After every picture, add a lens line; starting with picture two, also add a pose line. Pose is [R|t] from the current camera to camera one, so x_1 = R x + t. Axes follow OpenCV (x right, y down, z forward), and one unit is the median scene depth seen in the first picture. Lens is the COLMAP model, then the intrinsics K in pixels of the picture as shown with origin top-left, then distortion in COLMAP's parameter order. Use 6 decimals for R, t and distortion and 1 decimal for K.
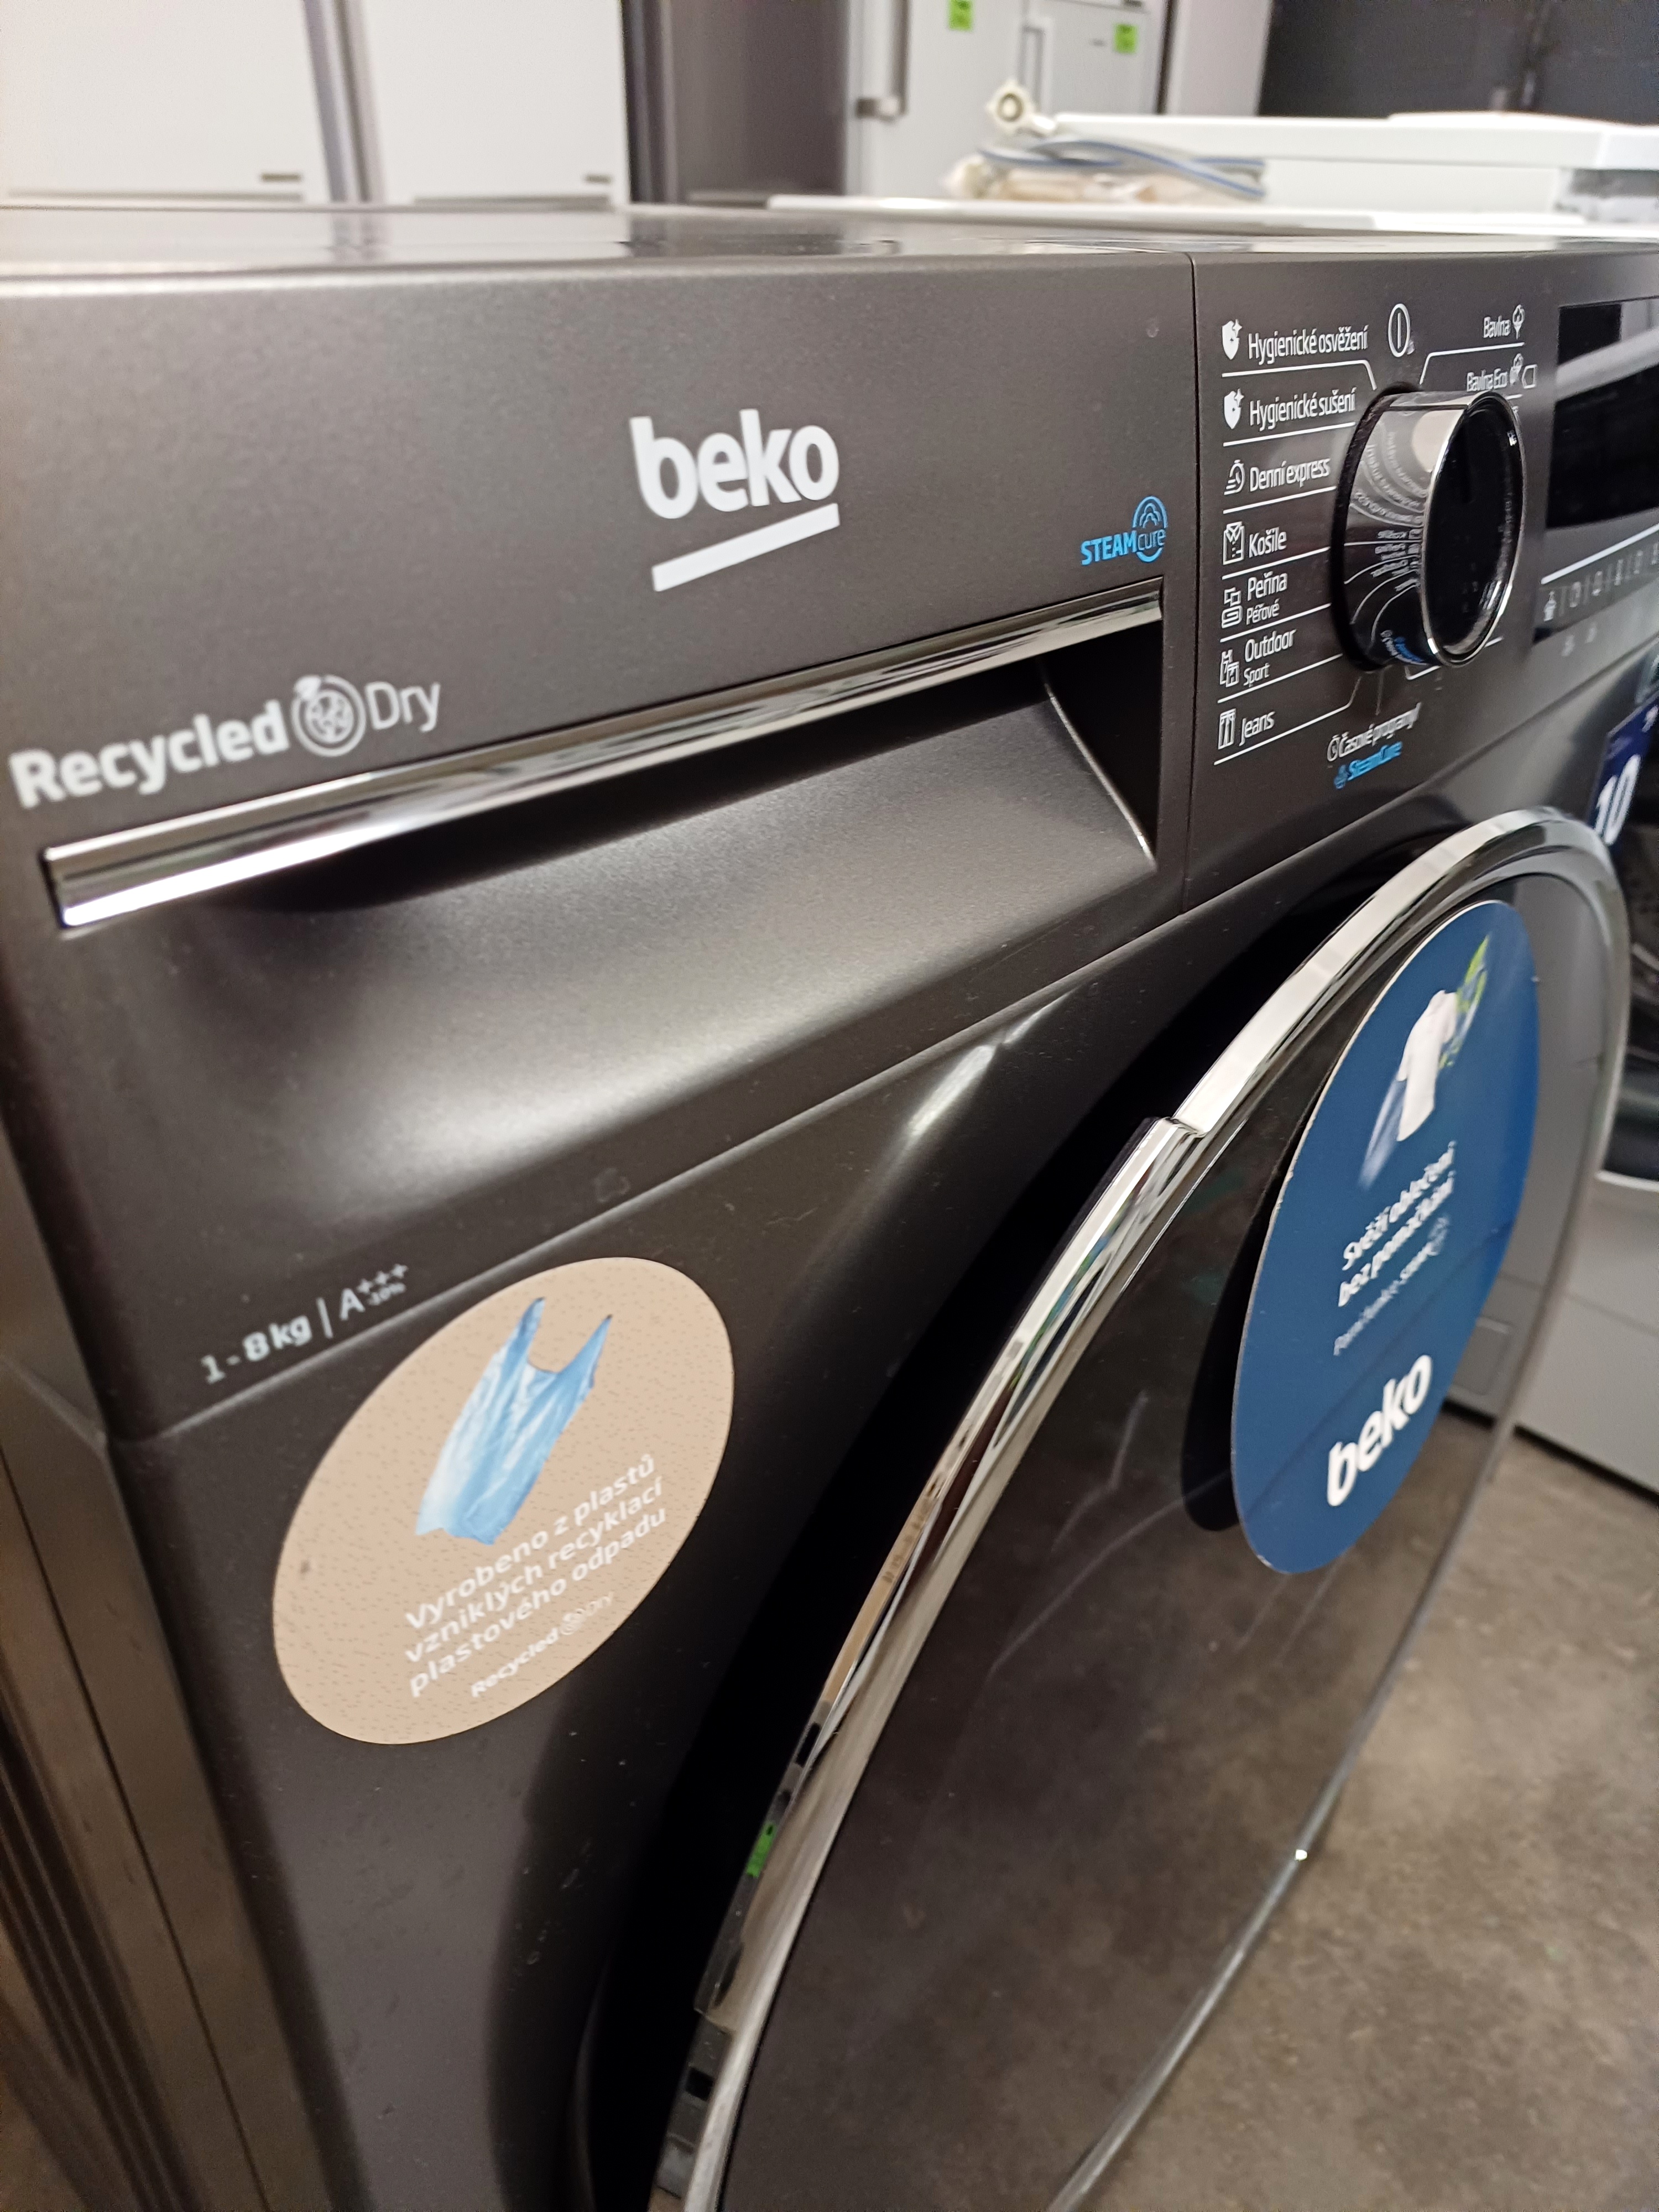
lens RADIAL K [[1531.4, 0, 833.2], [0, 1531.4, 1096.8], [0, 0, 1]] dist [0.001892, 0.000036]
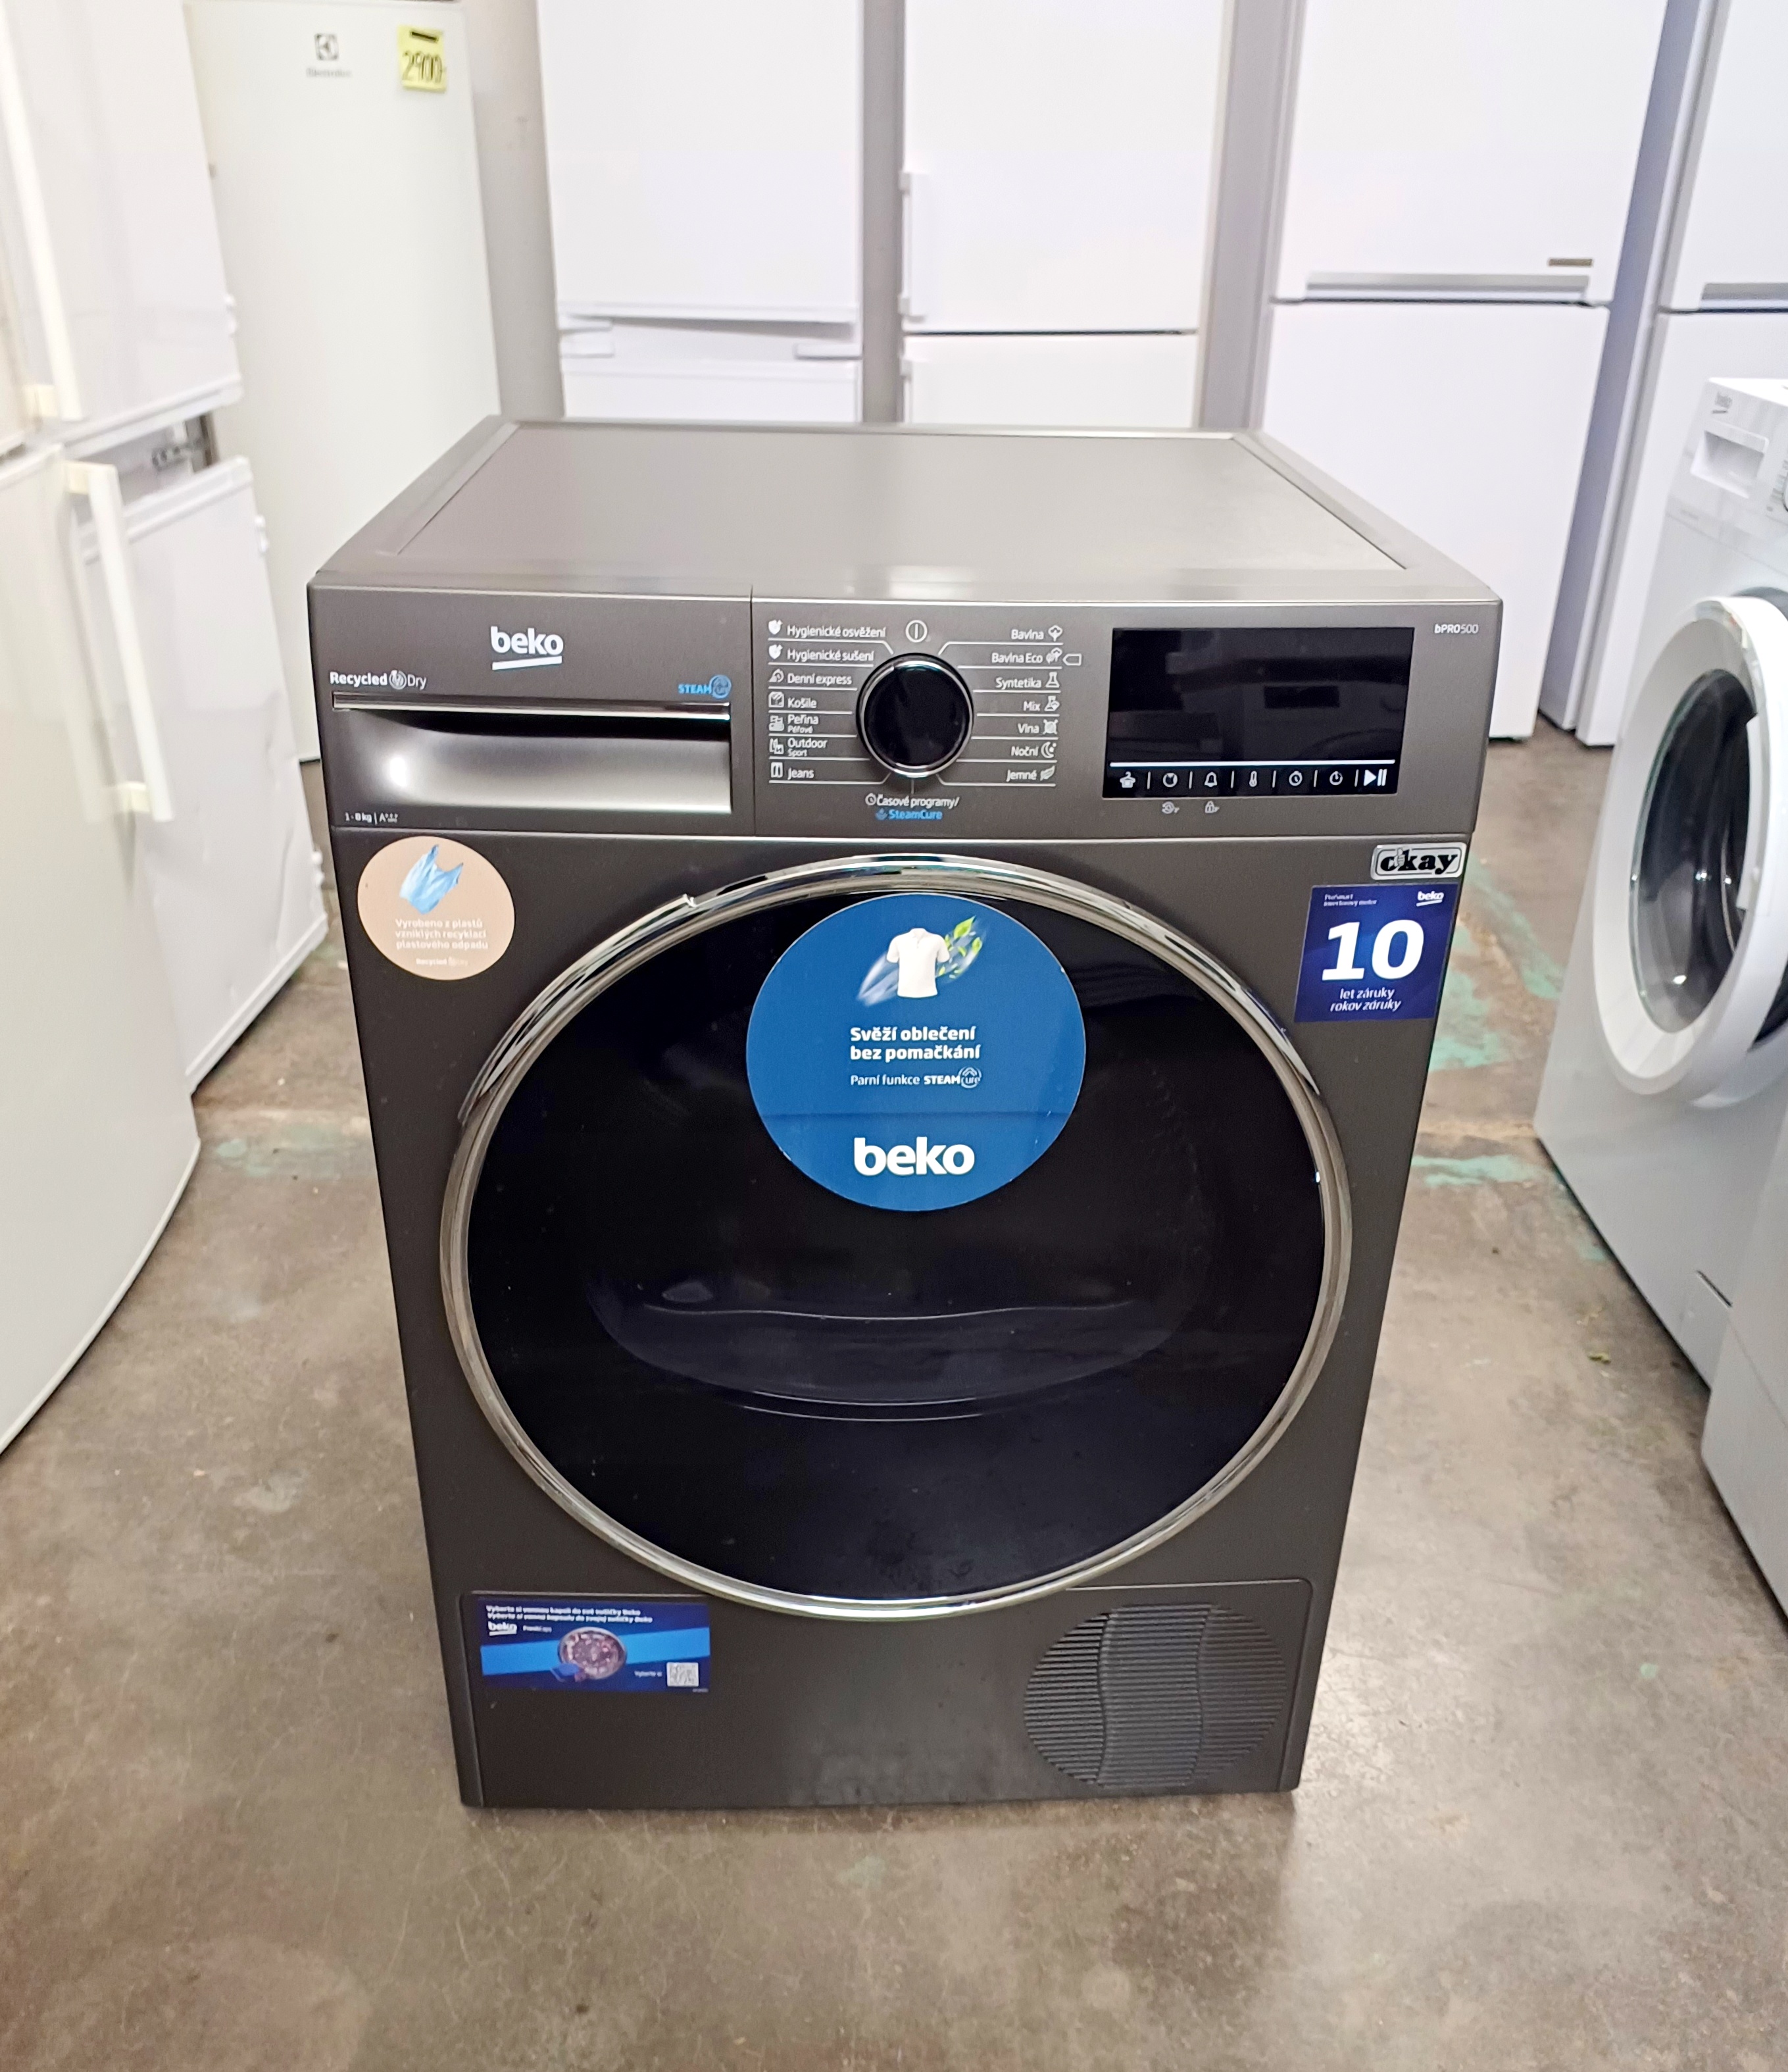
lens RADIAL K [[1797.2, 0, 896.7], [0, 1797.2, 1146.2], [0, 0, 1]] dist [0.102221, -0.135381]
pose [[0.694460, 0.347380, -0.630121, 1.954464], [-0.370511, 0.923354, 0.100694, -0.027366], [0.616804, 0.163539, 0.769940, -0.859522]]
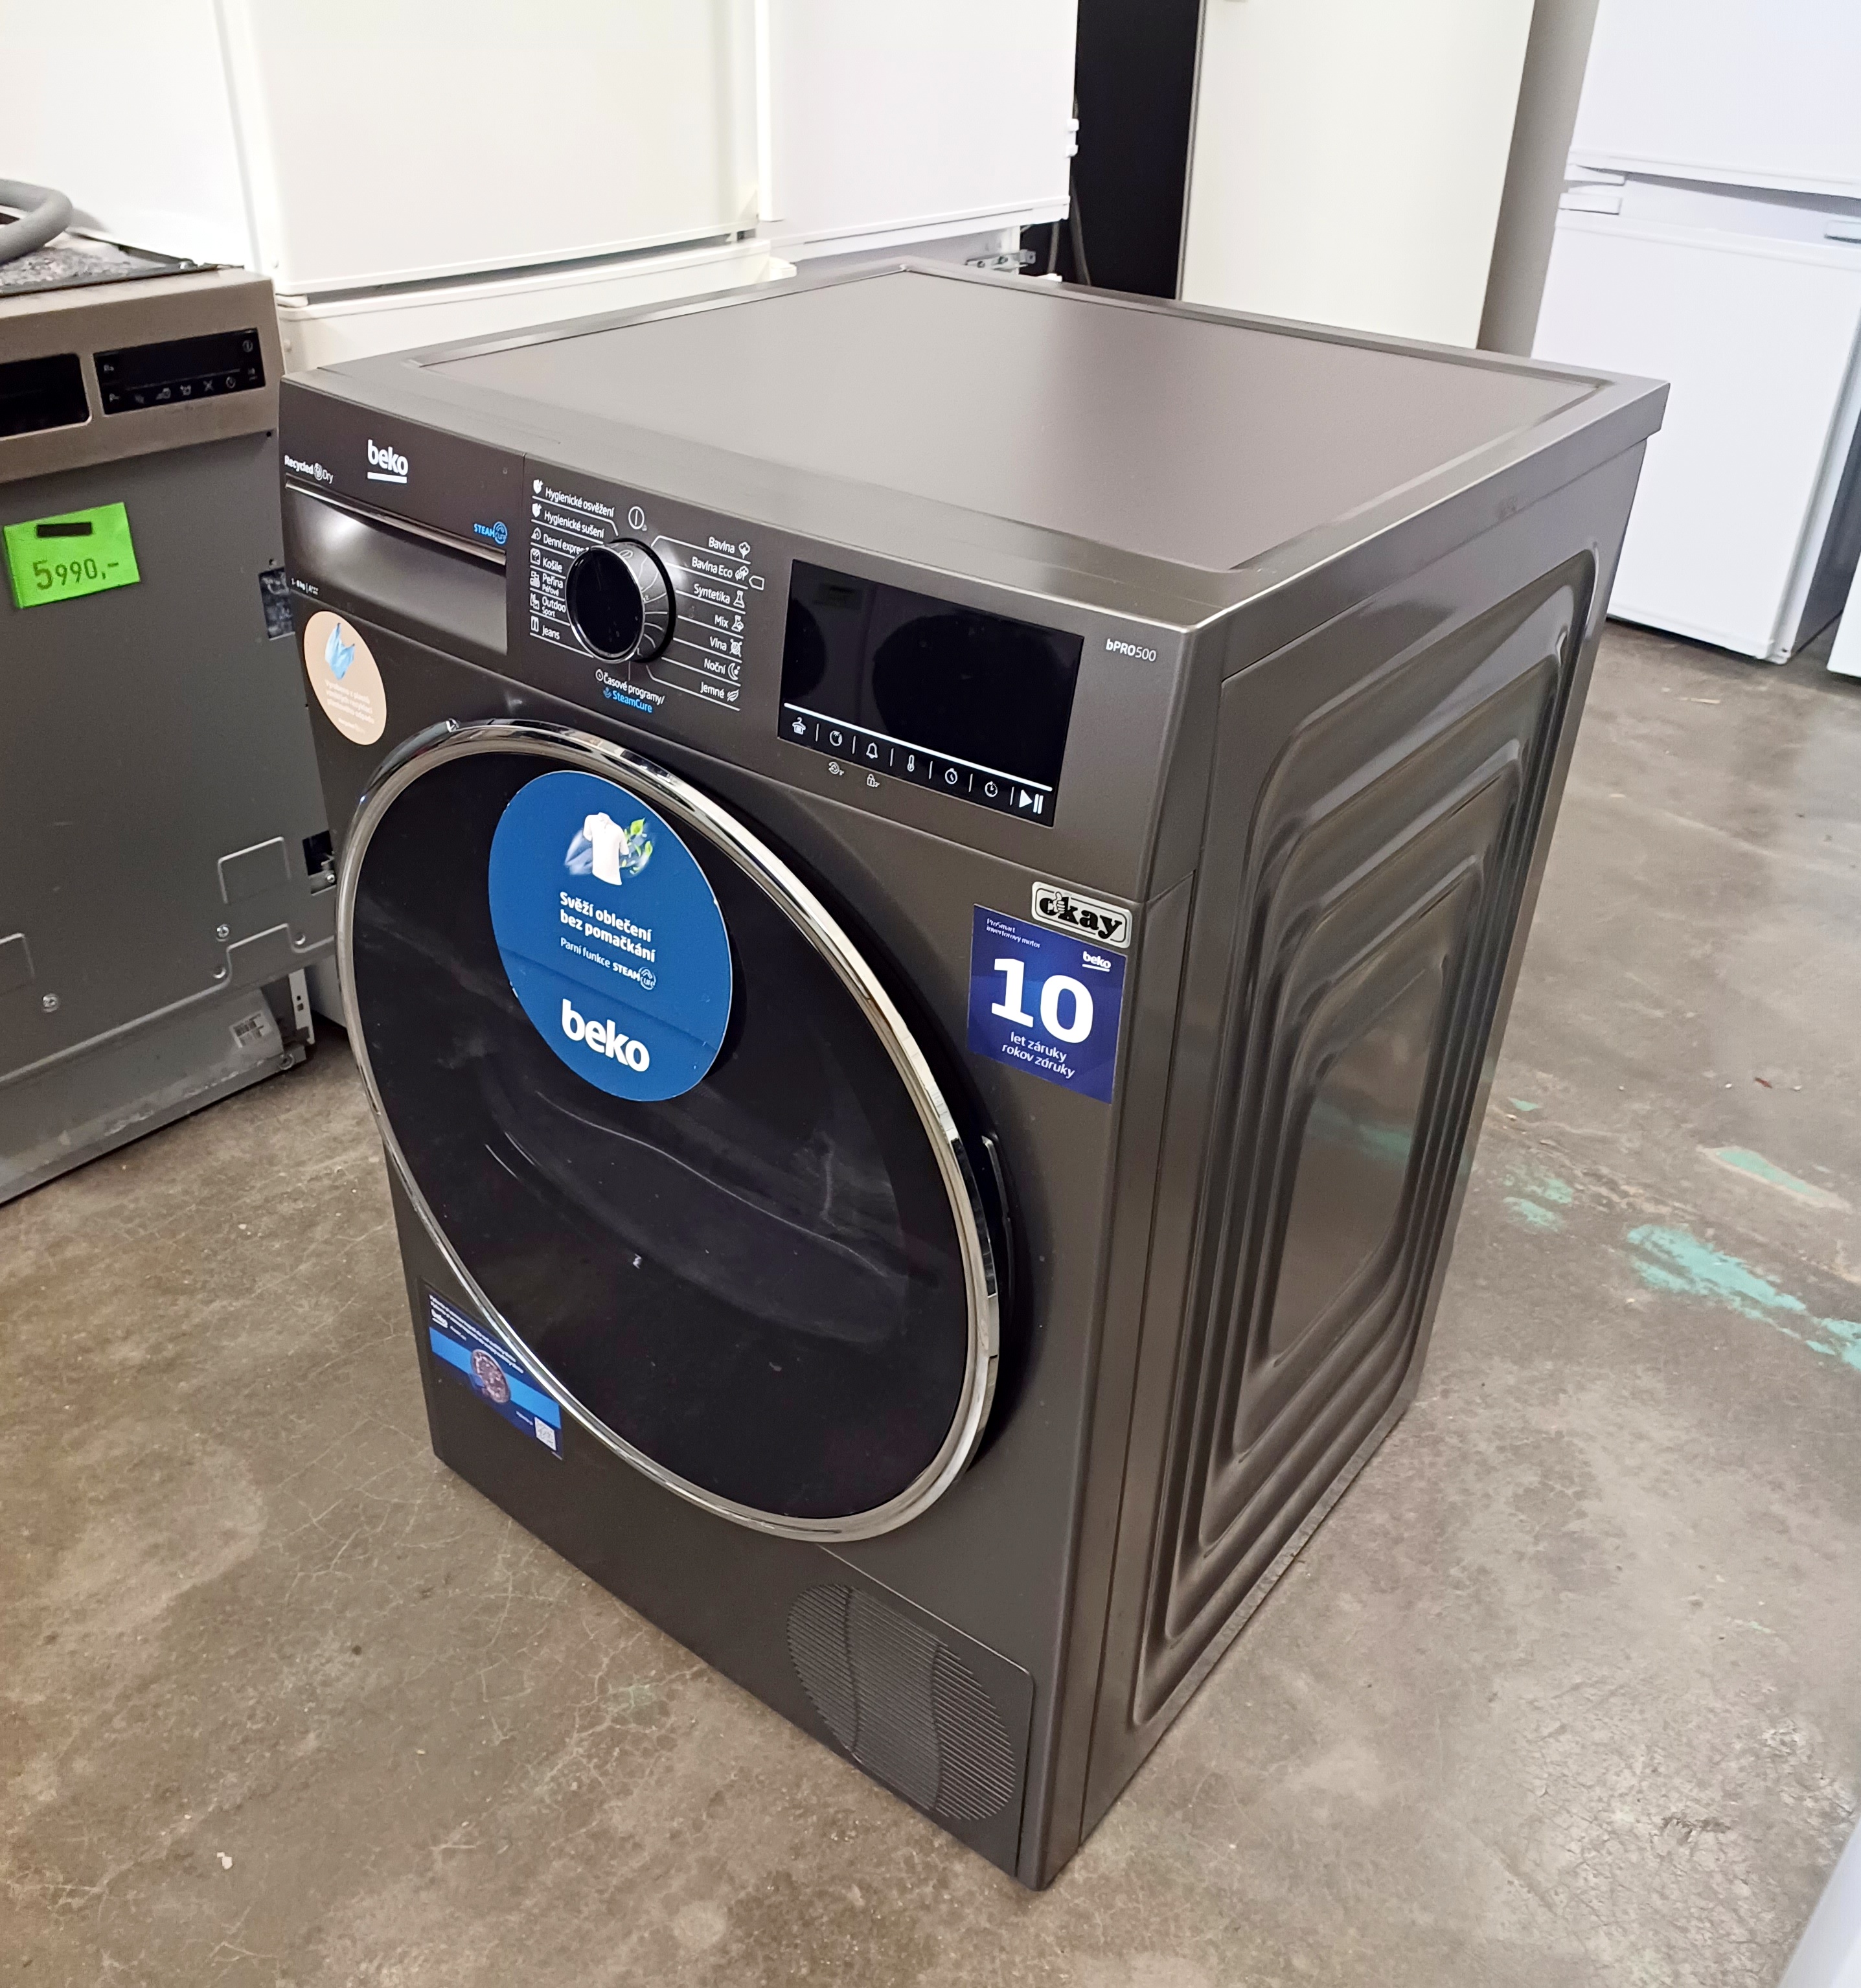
lens RADIAL K [[1760.1, 0, 940.5], [0, 1760.1, 1012.2], [0, 0, 1]] dist [0.078625, -0.121346]
pose [[0.070616, 0.516502, -0.853369, 2.496369], [-0.530599, 0.743883, 0.406329, -1.038346], [0.844676, 0.424103, 0.326585, 0.675857]]
